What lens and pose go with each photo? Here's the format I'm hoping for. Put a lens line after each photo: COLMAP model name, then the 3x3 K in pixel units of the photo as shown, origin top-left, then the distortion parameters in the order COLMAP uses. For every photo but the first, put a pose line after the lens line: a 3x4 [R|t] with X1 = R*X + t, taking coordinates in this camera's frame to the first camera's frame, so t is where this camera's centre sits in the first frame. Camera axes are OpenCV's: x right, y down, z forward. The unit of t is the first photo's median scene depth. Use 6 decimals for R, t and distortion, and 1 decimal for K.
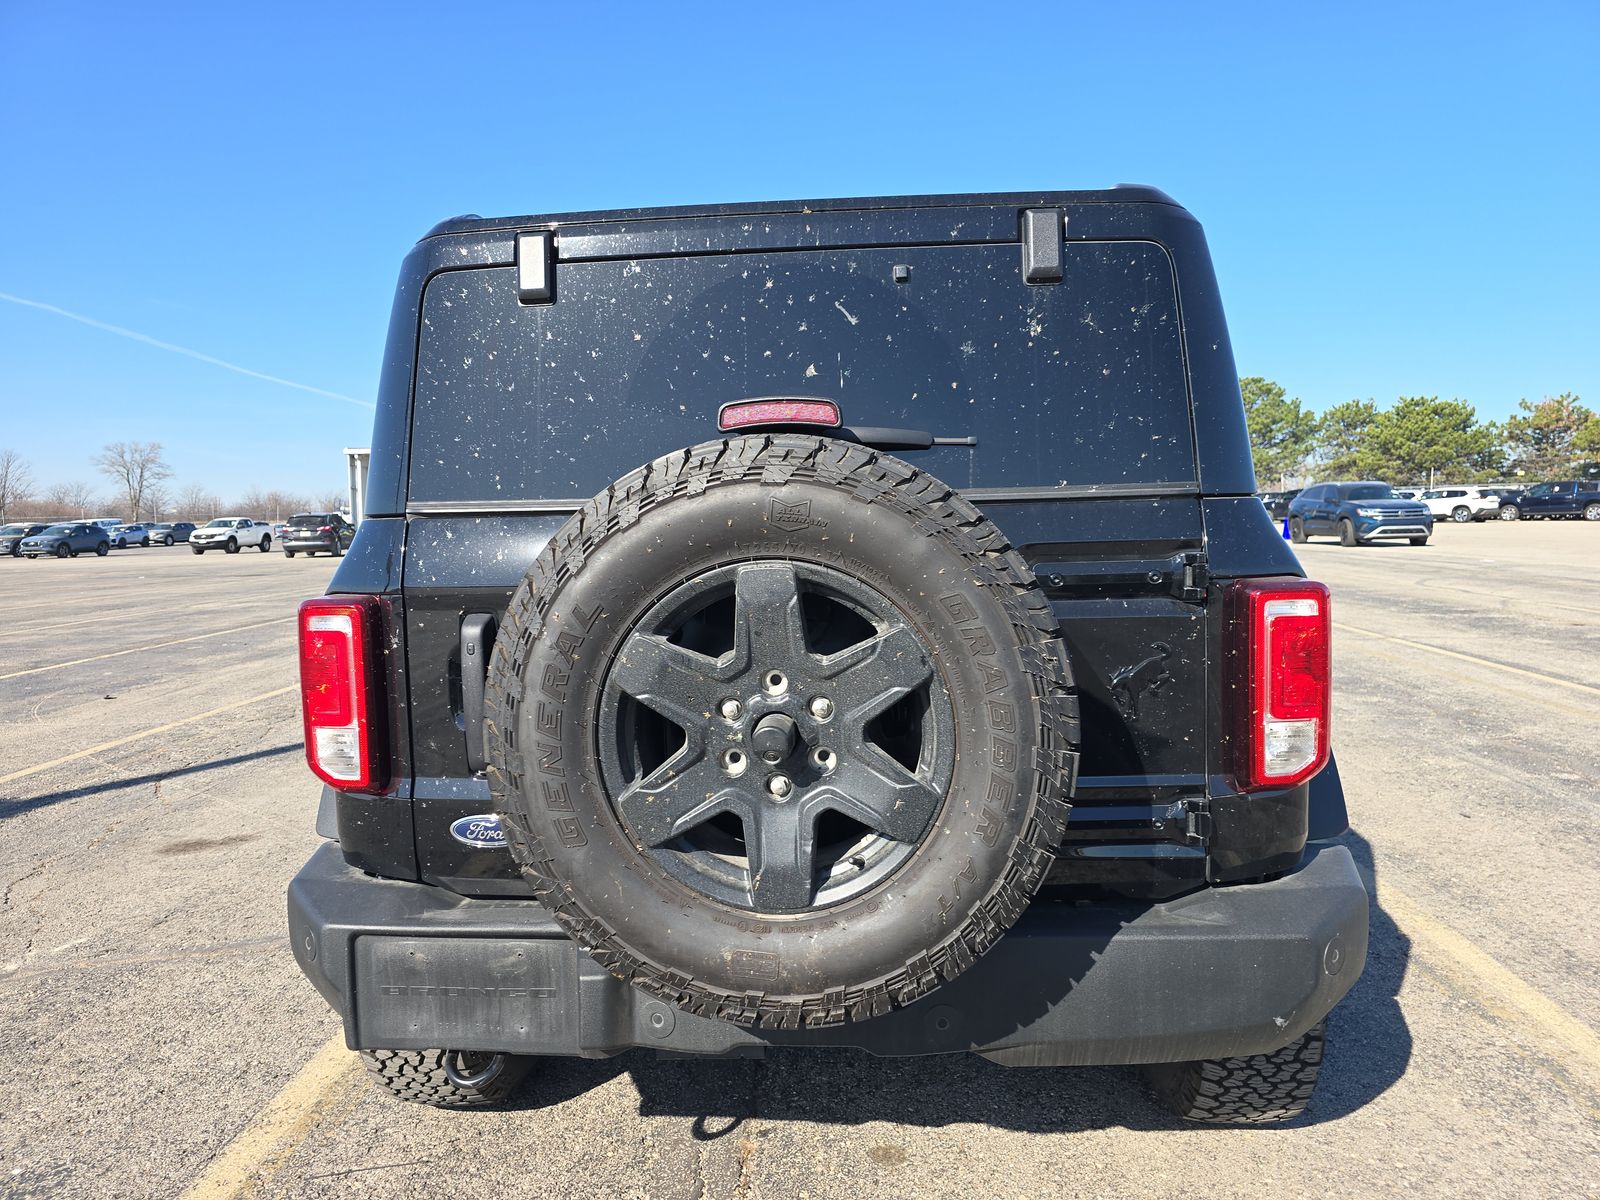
lens RADIAL K [[1075.6, 0, 800.0], [0, 1075.6, 600.0], [0, 0, 1]] dist [0.054713, -0.077145]
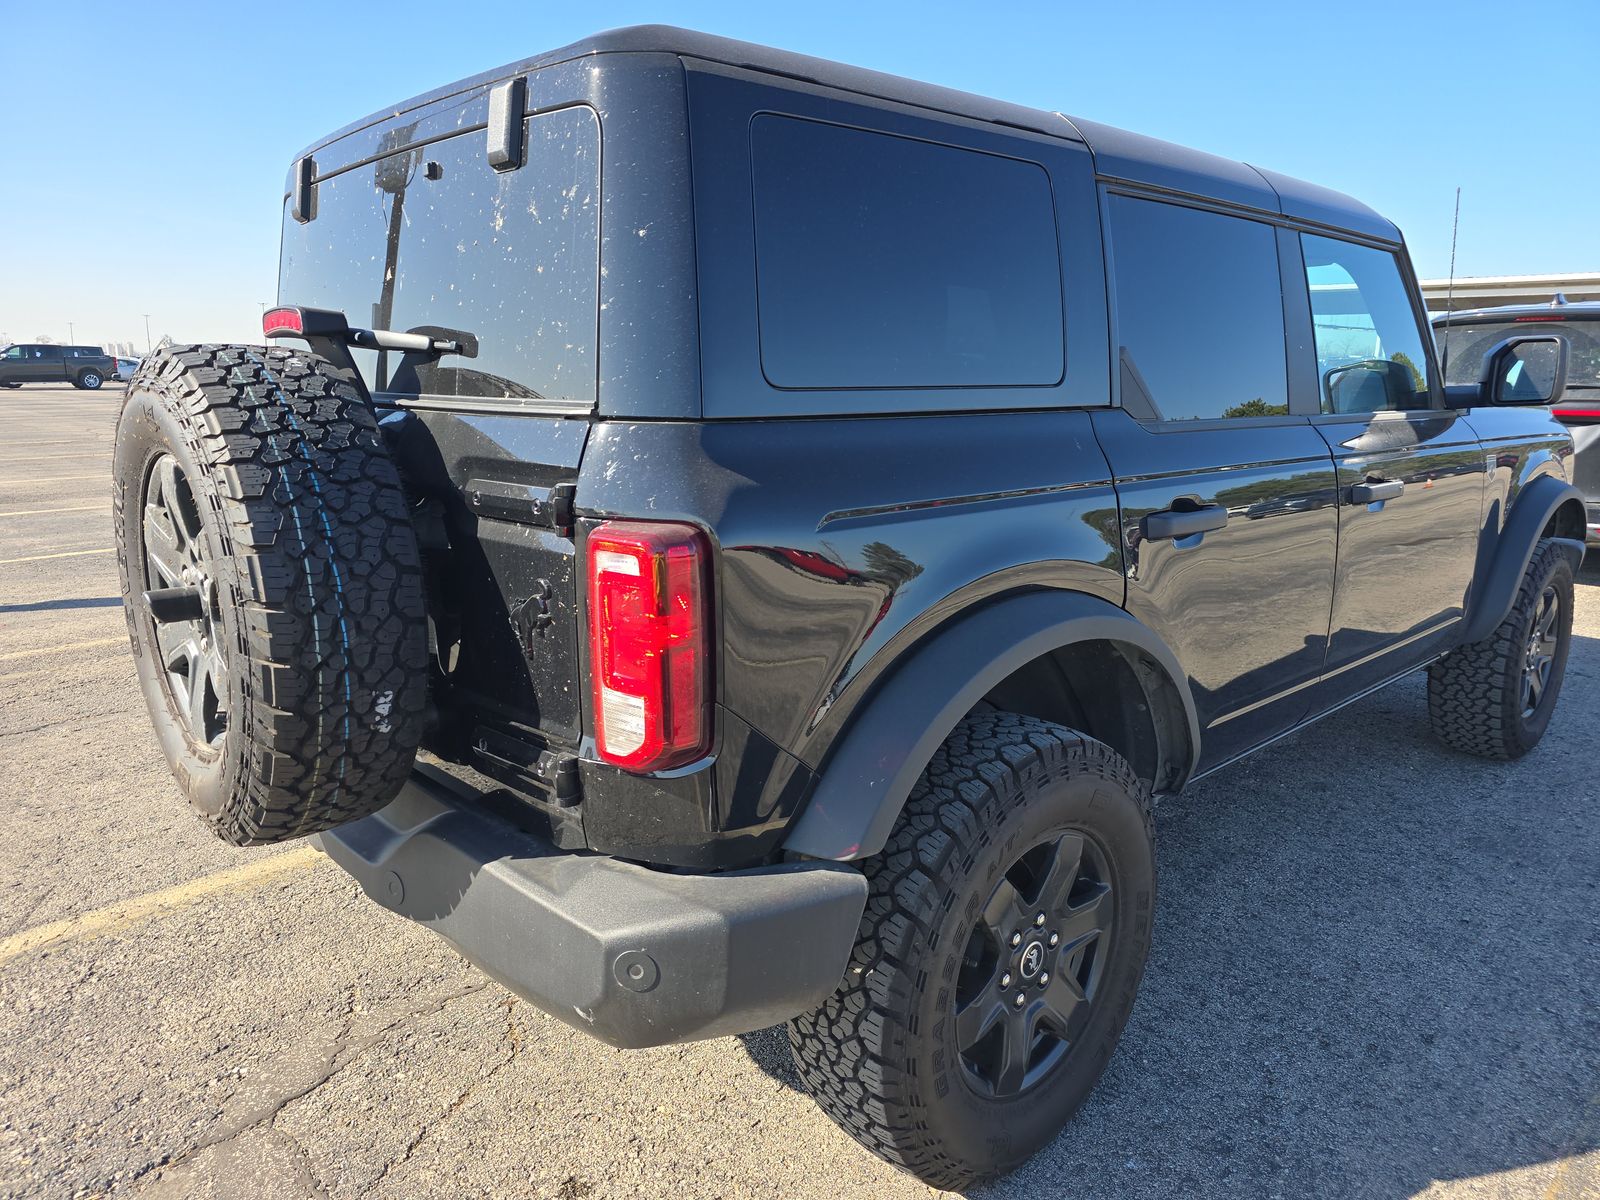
lens RADIAL K [[1075.6, 0, 800.0], [0, 1075.6, 600.0], [0, 0, 1]] dist [0.054713, -0.077145]
pose [[0.728225, 0.173895, -0.662909, 1.052406], [-0.075124, 0.981699, 0.174994, -0.113717], [0.681208, -0.077635, 0.727962, 0.467907]]
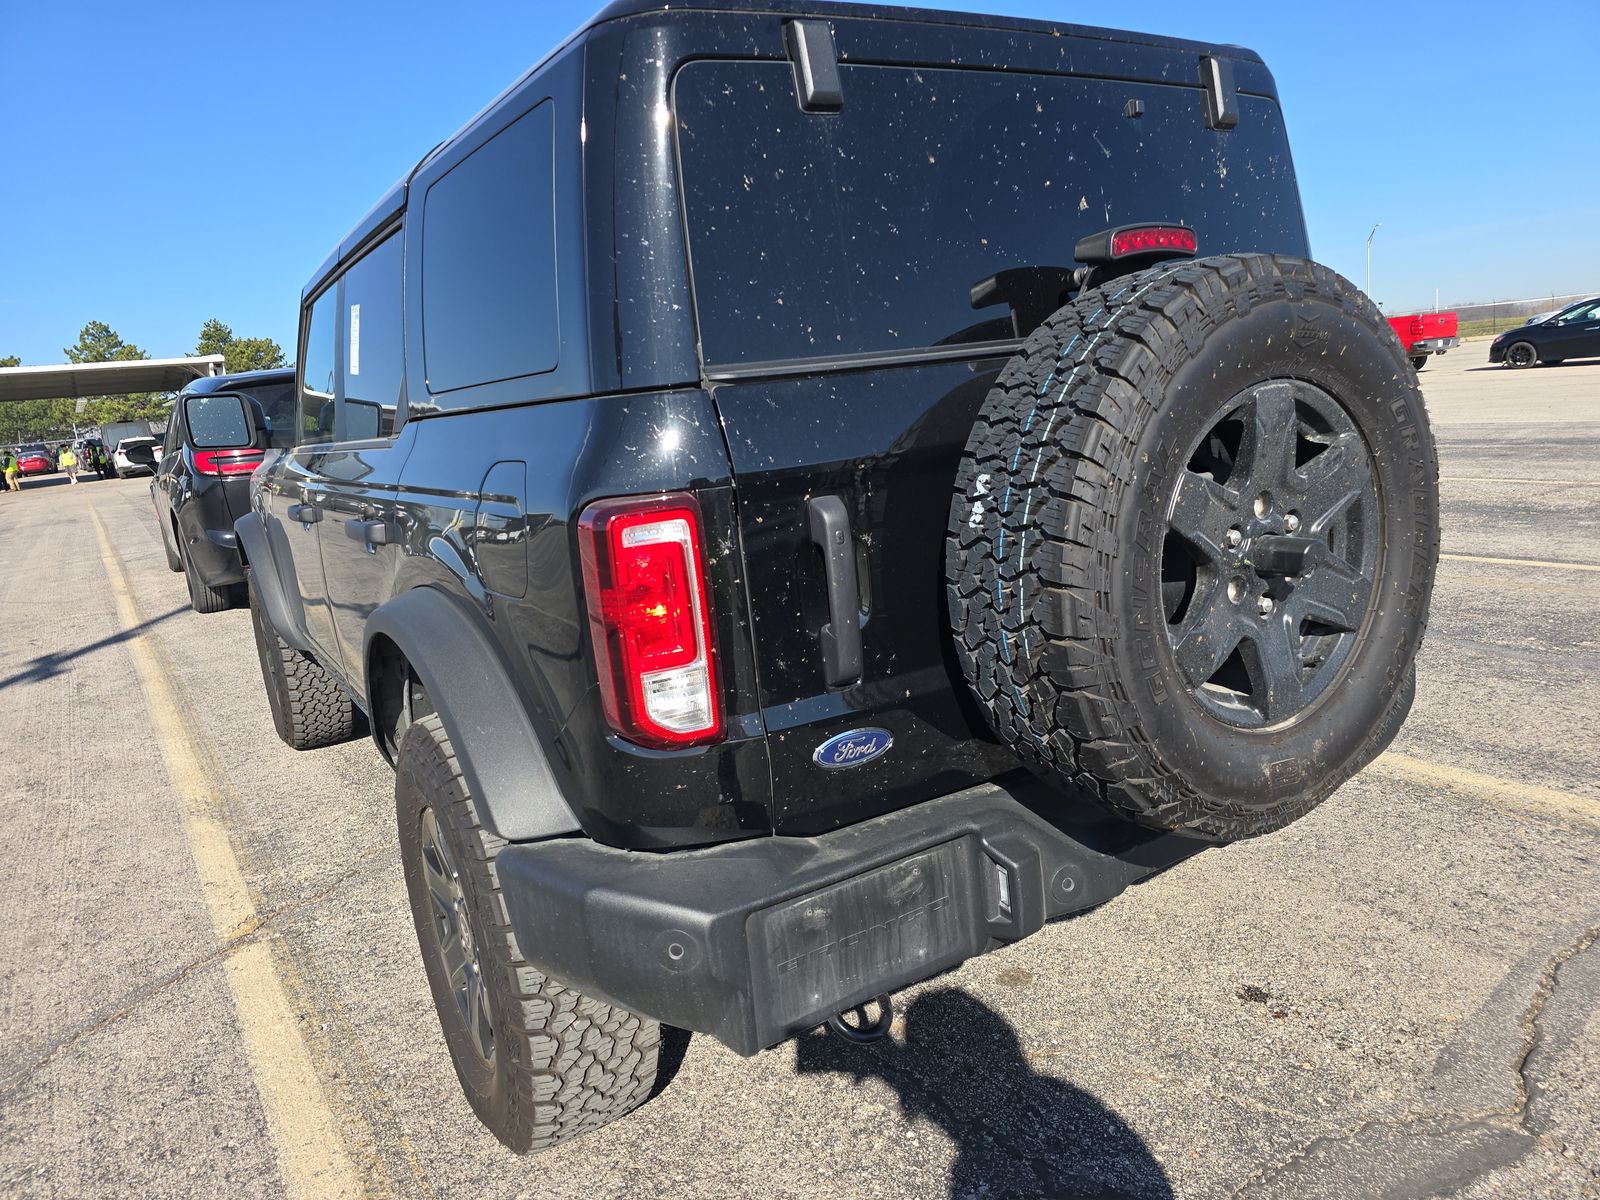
lens RADIAL K [[1075.6, 0, 800.0], [0, 1075.6, 600.0], [0, 0, 1]] dist [0.054713, -0.077145]
pose [[0.806632, -0.169693, 0.566171, -0.800208], [0.126151, 0.985256, 0.115574, -0.006418], [-0.577435, -0.021803, 0.816145, 0.338863]]
